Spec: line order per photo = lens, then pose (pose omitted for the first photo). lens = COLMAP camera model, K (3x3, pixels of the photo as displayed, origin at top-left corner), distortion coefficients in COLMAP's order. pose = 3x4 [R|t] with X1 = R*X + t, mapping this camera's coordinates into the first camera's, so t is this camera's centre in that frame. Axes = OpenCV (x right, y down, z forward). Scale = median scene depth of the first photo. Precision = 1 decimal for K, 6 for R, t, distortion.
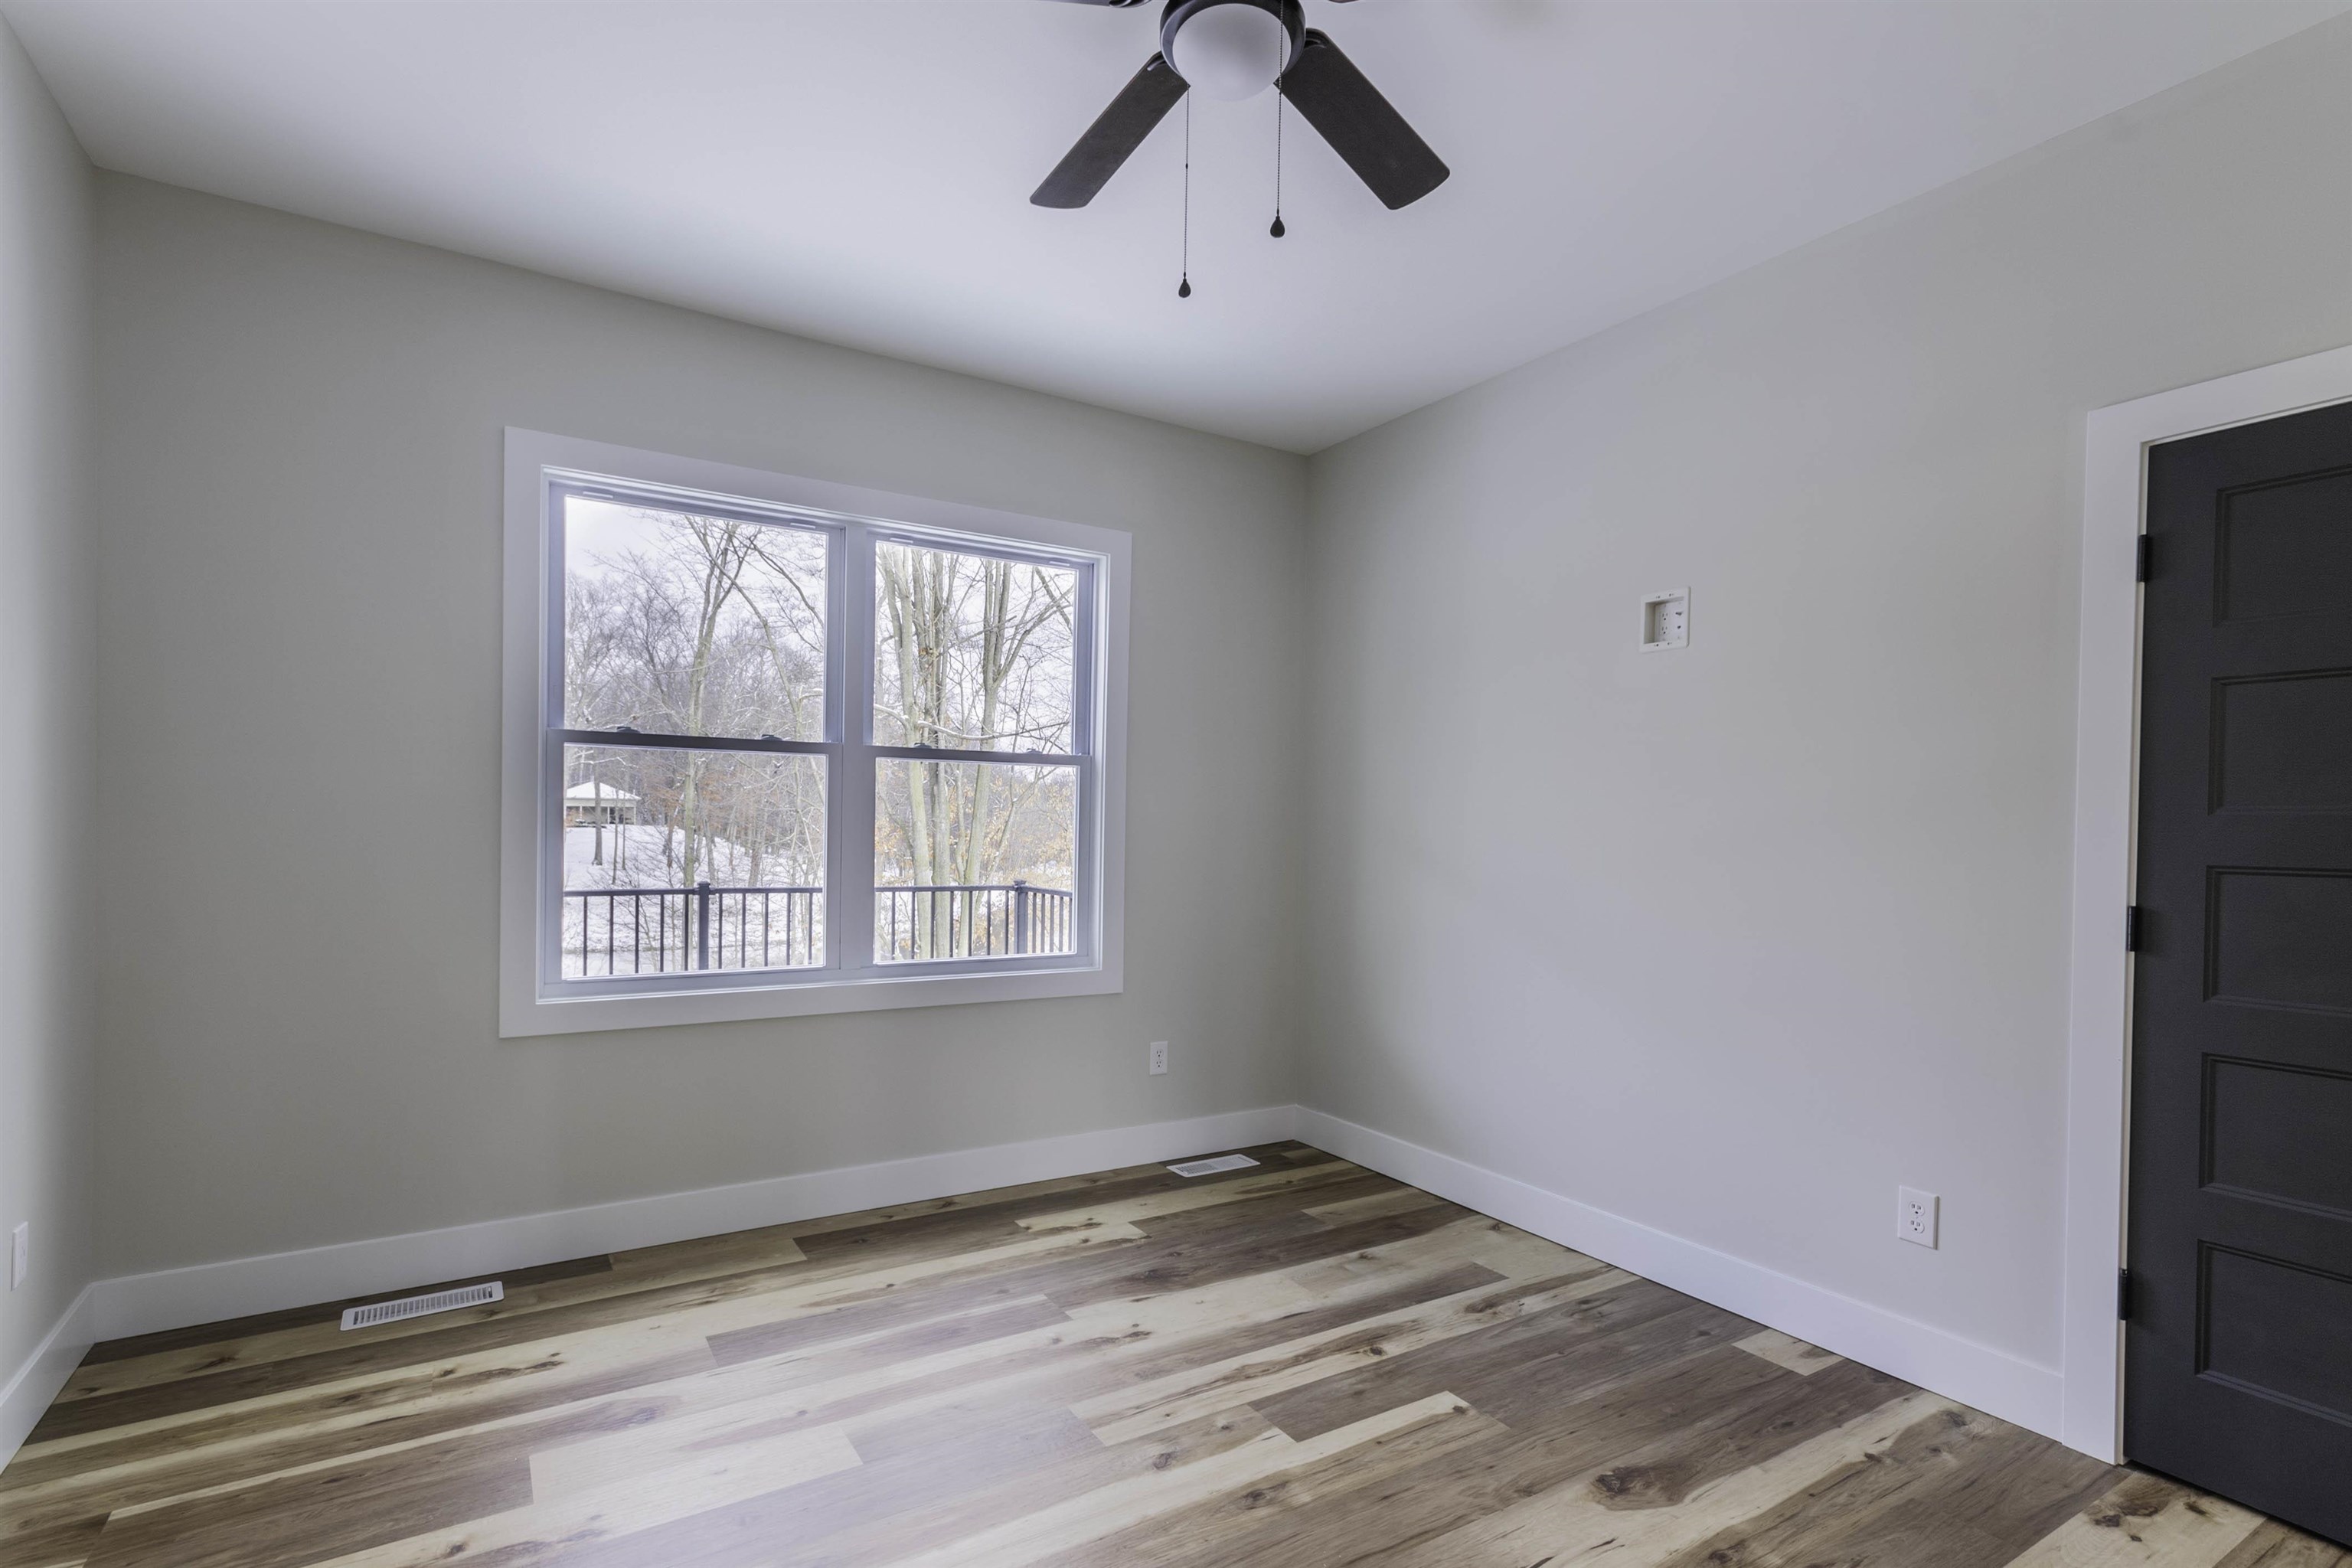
lens RADIAL K [[1116.7, 0, 1156.4], [0, 1116.7, 819.5], [0, 0, 1]] dist [0.000589, 0.000171]
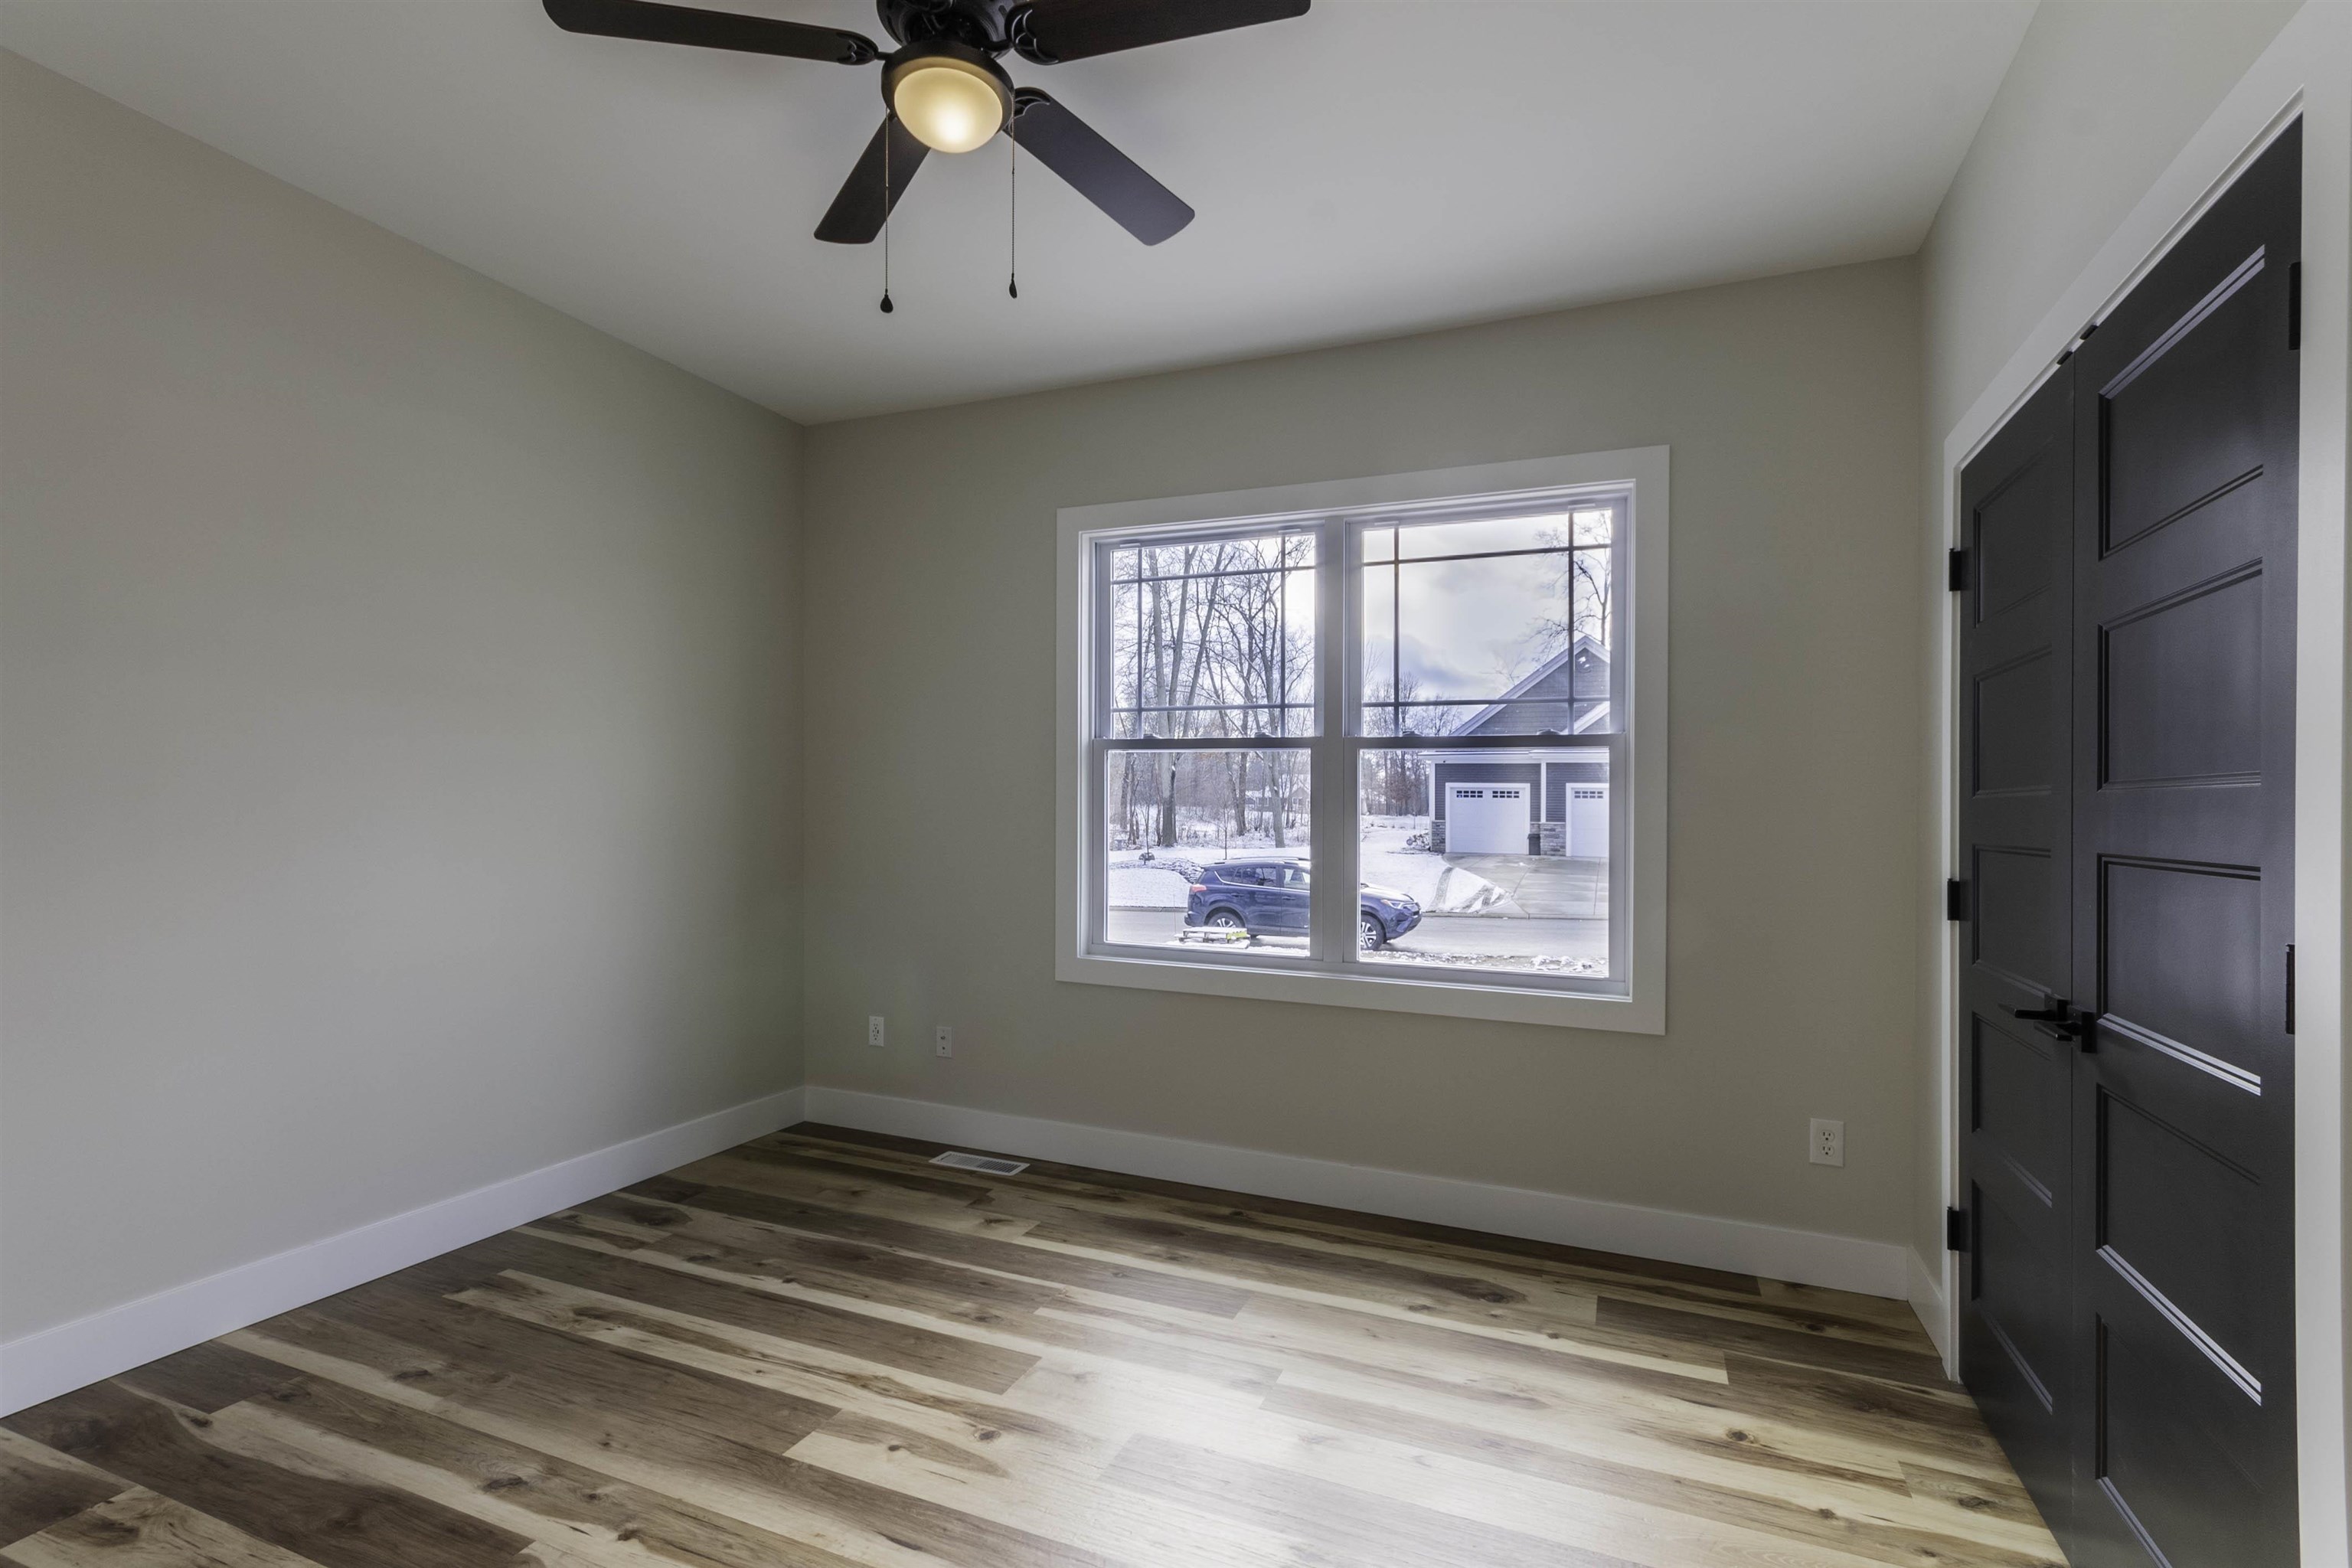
lens RADIAL K [[1116.7, 0, 1156.4], [0, 1116.7, 819.5], [0, 0, 1]] dist [0.000589, 0.000171]
pose [[0.572348, 0.000587, -0.820011, 0.522887], [-0.002394, 0.999997, -0.000955, 0.008293], [0.820007, 0.002509, 0.572348, 0.334032]]
